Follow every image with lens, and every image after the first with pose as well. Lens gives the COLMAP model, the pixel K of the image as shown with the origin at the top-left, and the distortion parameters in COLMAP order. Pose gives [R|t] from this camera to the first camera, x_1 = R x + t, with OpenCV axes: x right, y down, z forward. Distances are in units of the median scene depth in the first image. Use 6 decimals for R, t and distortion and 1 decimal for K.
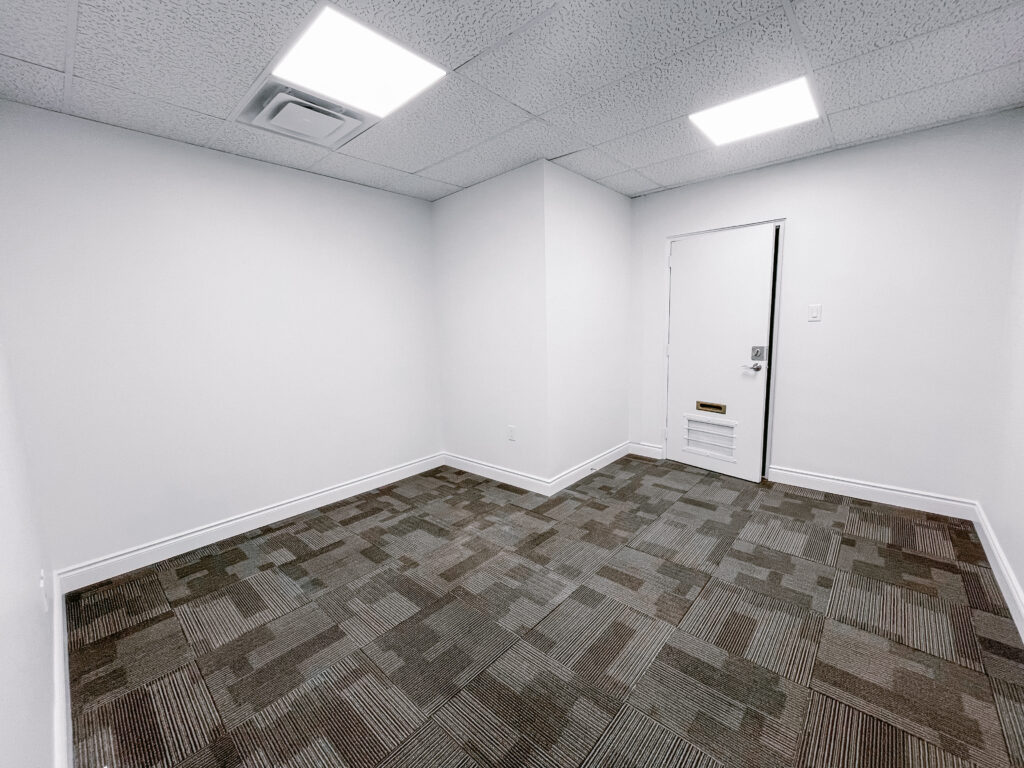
lens RADIAL K [[413.6, 0, 520.4], [0, 413.6, 385.7], [0, 0, 1]] dist [-0.001907, -0.000850]
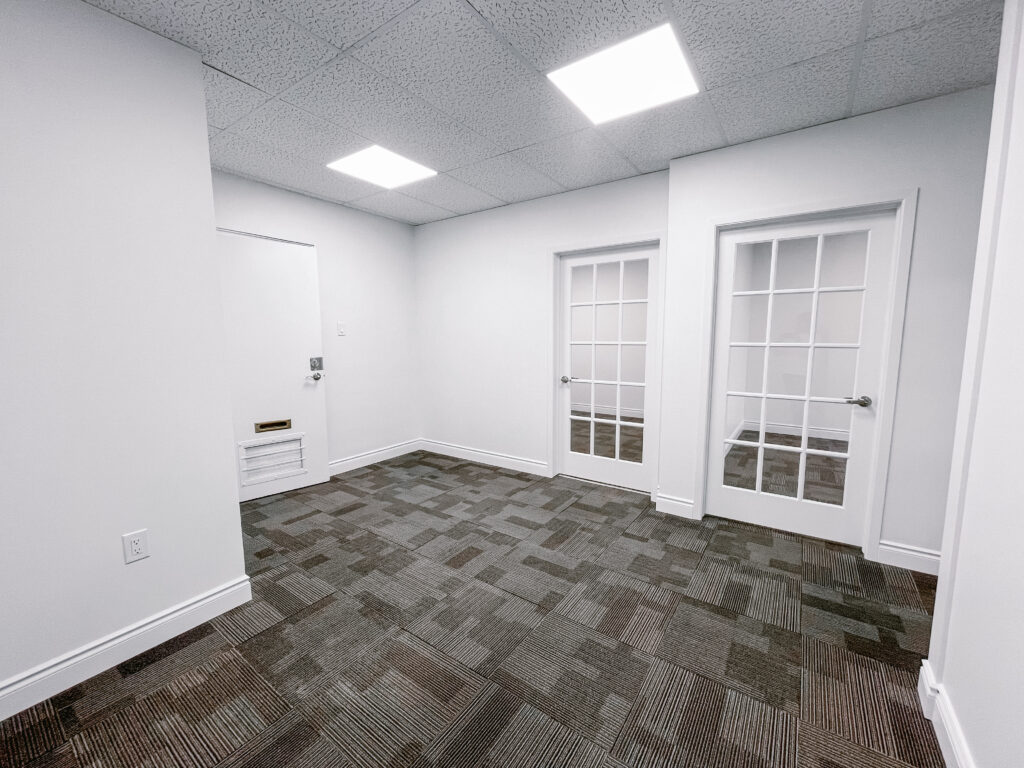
lens RADIAL K [[413.6, 0, 506.4], [0, 413.6, 384.2], [0, 0, 1]] dist [-0.001907, -0.000850]
pose [[-0.099638, -0.085644, 0.991331, -0.690682], [0.154147, 0.982932, 0.100412, -0.070919], [-0.983011, 0.162815, -0.084736, 0.755692]]
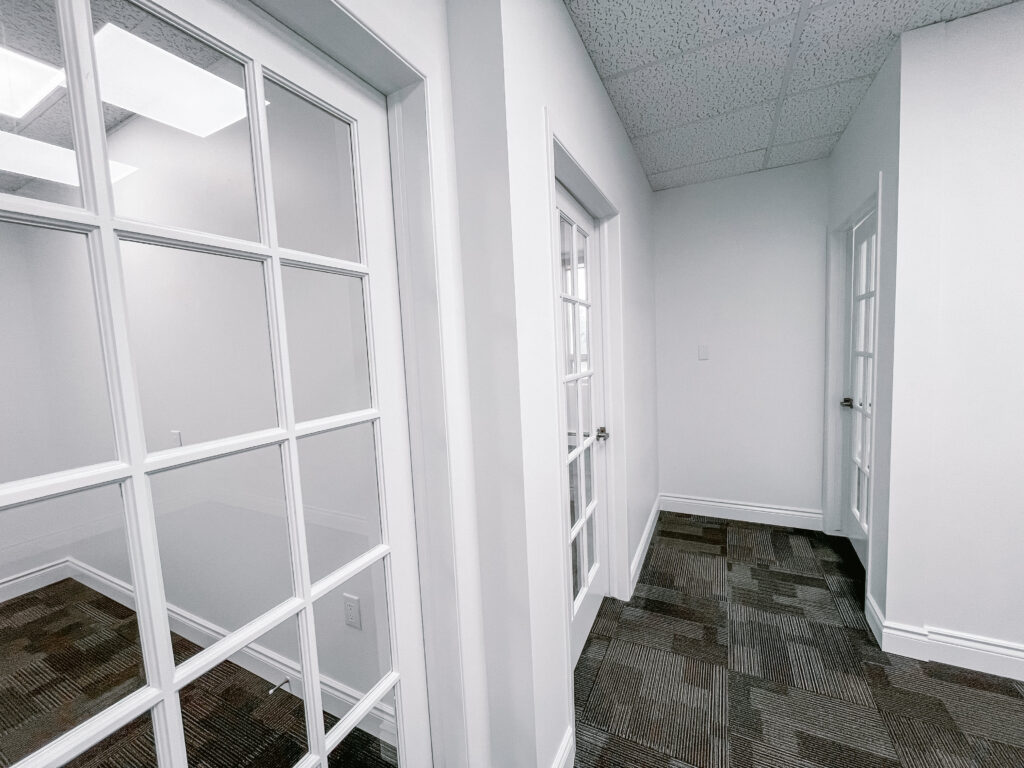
lens RADIAL K [[413.6, 0, 521.1], [0, 413.6, 383.0], [0, 0, 1]] dist [-0.001907, -0.000850]
pose [[-0.960522, 0.101414, -0.259063, 0.471416], [0.039516, 0.971484, 0.233788, -0.110899], [0.275385, 0.214322, -0.937139, 0.589960]]
